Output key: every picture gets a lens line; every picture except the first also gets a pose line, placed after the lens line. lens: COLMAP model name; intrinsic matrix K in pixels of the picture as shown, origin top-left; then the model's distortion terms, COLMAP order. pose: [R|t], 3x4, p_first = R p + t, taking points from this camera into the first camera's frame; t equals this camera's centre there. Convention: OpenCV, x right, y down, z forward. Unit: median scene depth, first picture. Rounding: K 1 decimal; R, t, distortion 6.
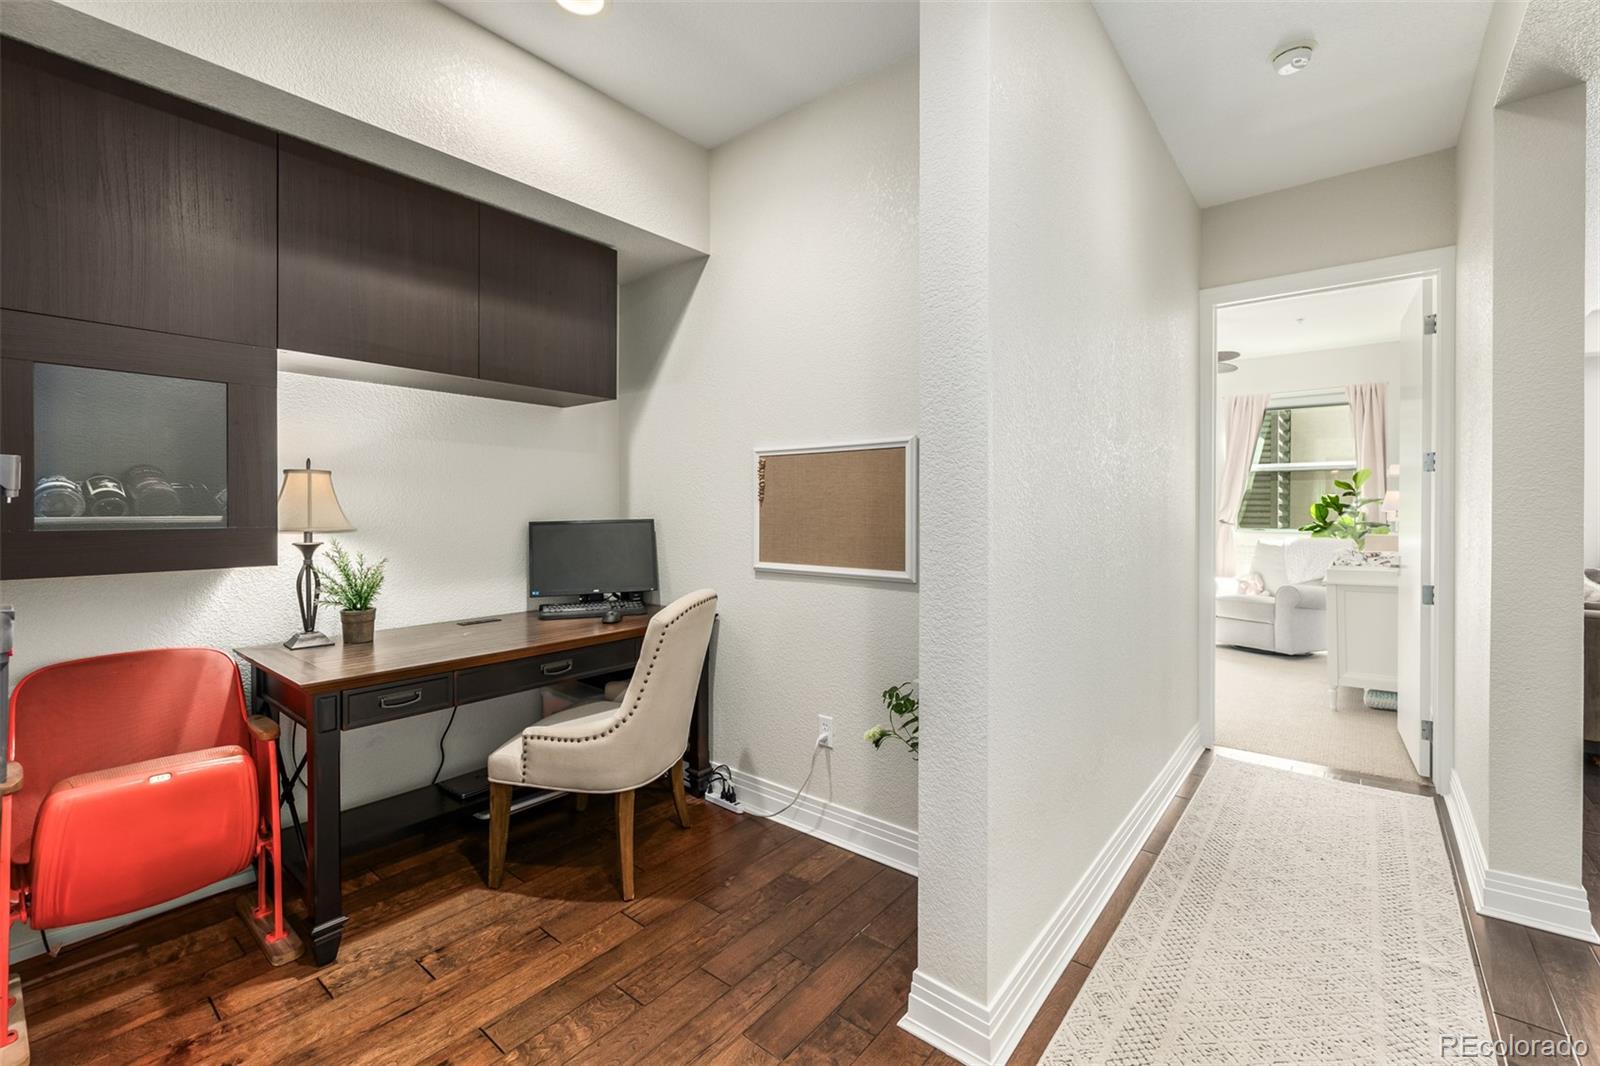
lens RADIAL K [[660.7, 0, 792.0], [0, 660.7, 514.8], [0, 0, 1]] dist [-0.001178, 0.000038]
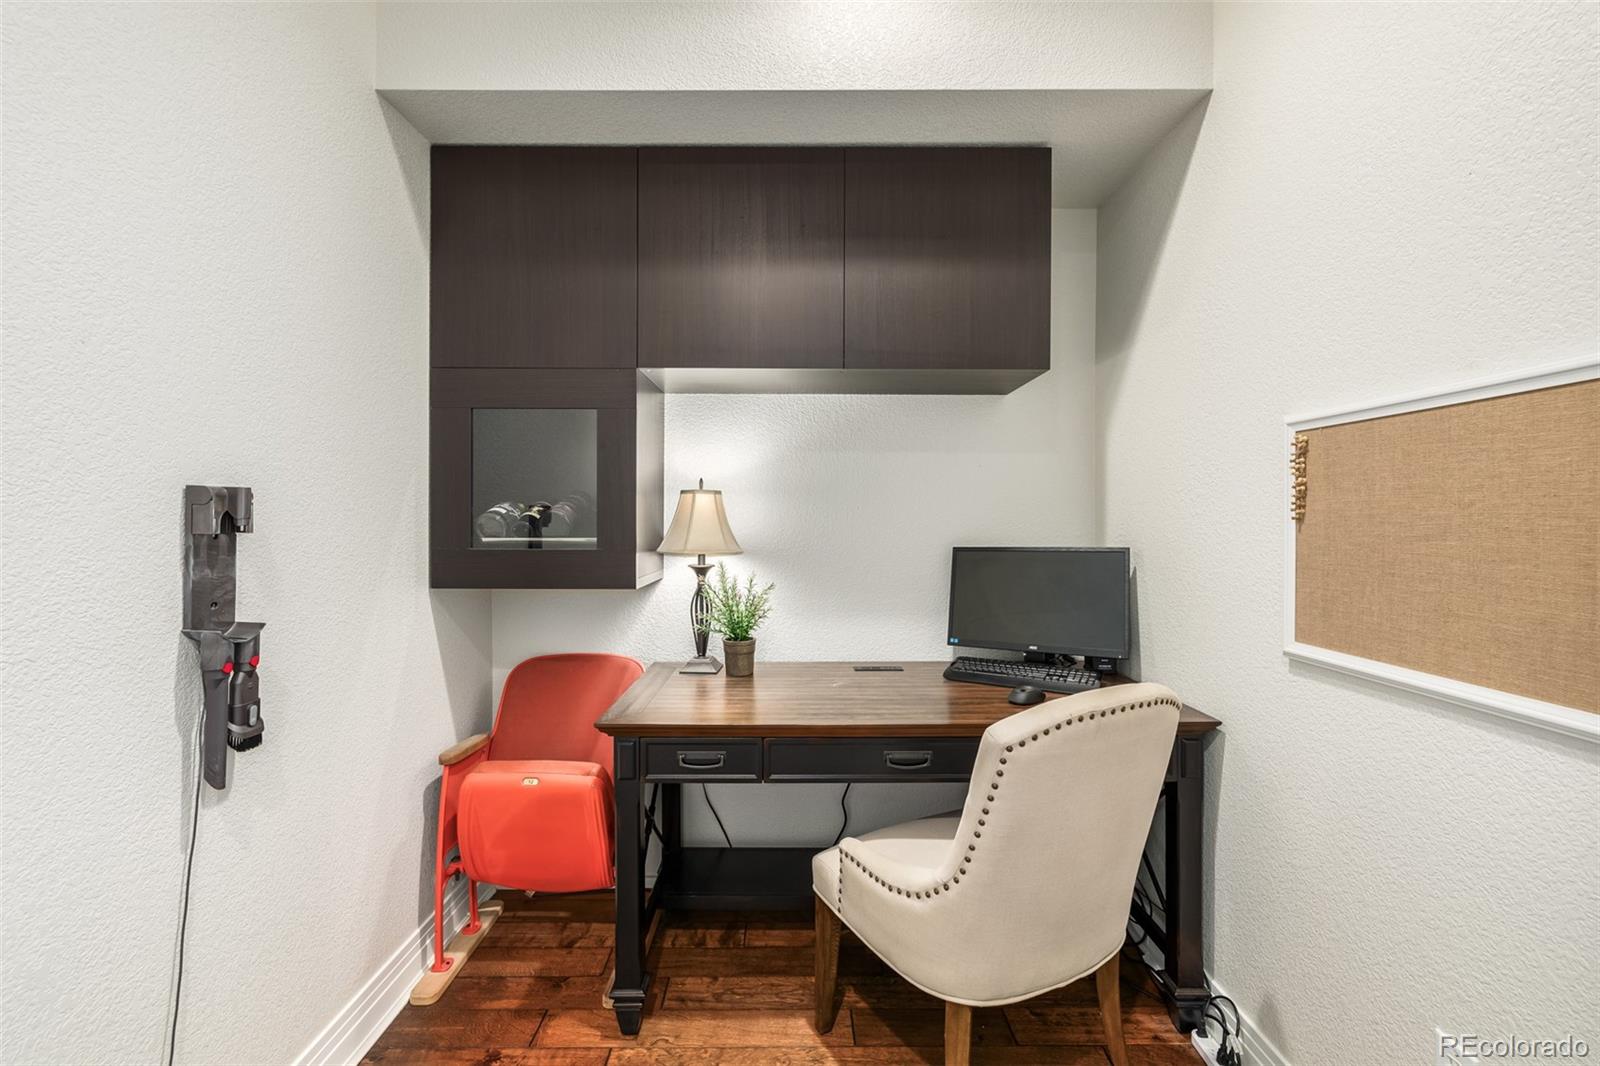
lens RADIAL K [[677.4, 0, 794.5], [0, 677.4, 523.3], [0, 0, 1]] dist [0.000148, 0.000219]
pose [[0.643740, 0.004288, -0.765233, 0.116548], [-0.009026, 0.999957, -0.001990, -0.016913], [0.765191, 0.008189, 0.643751, 0.441618]]
